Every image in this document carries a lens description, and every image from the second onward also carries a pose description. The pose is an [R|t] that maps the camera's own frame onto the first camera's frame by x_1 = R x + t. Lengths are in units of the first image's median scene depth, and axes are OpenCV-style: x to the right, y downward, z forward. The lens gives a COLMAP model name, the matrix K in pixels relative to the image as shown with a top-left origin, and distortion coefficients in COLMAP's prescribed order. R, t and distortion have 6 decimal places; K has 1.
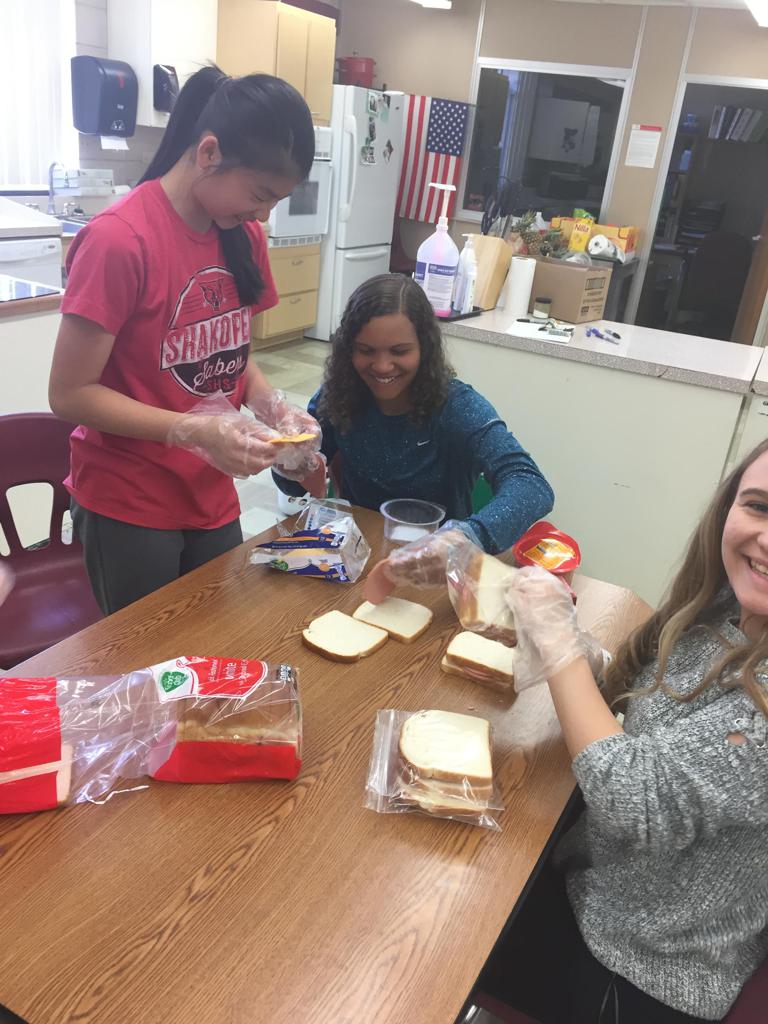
lens RADIAL K [[872.2, 0, 388.5], [0, 872.2, 518.8], [0, 0, 1]] dist [0.098754, -0.149064]
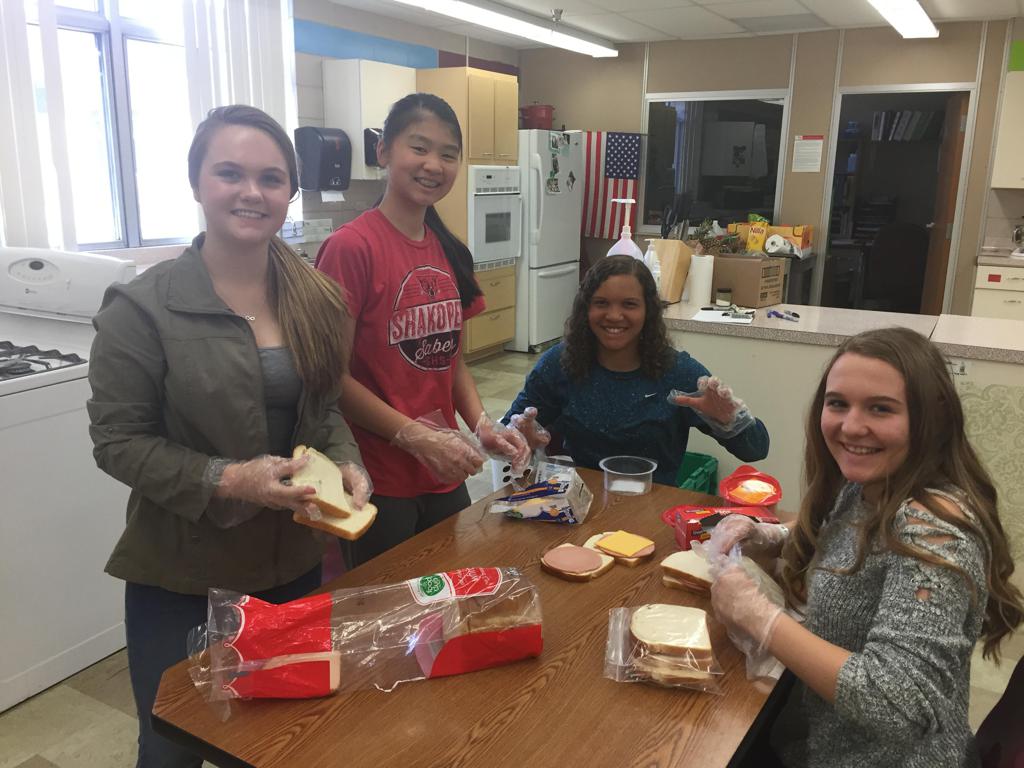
lens RADIAL K [[872.2, 0, 512.0], [0, 872.2, 384.0], [0, 0, 1]] dist [0.098754, -0.149064]
pose [[0.993877, -0.075385, -0.080787, -0.004368], [0.060318, 0.982726, -0.174963, 0.022876], [0.092581, 0.169019, 0.981255, -0.043948]]
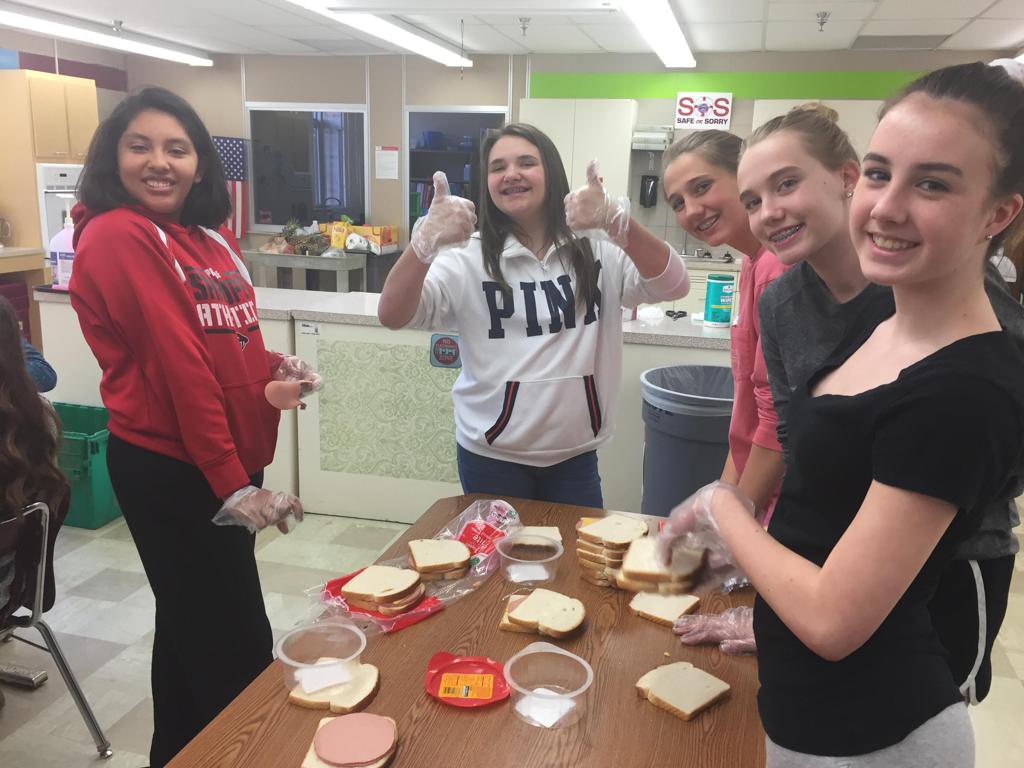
lens RADIAL K [[872.2, 0, 512.0], [0, 872.2, 384.0], [0, 0, 1]] dist [0.098754, -0.149064]
pose [[0.975872, -0.121342, 0.181519, 0.212291], [0.149880, 0.976828, -0.152786, 0.095861], [-0.158773, 0.176306, 0.971446, -0.163539]]
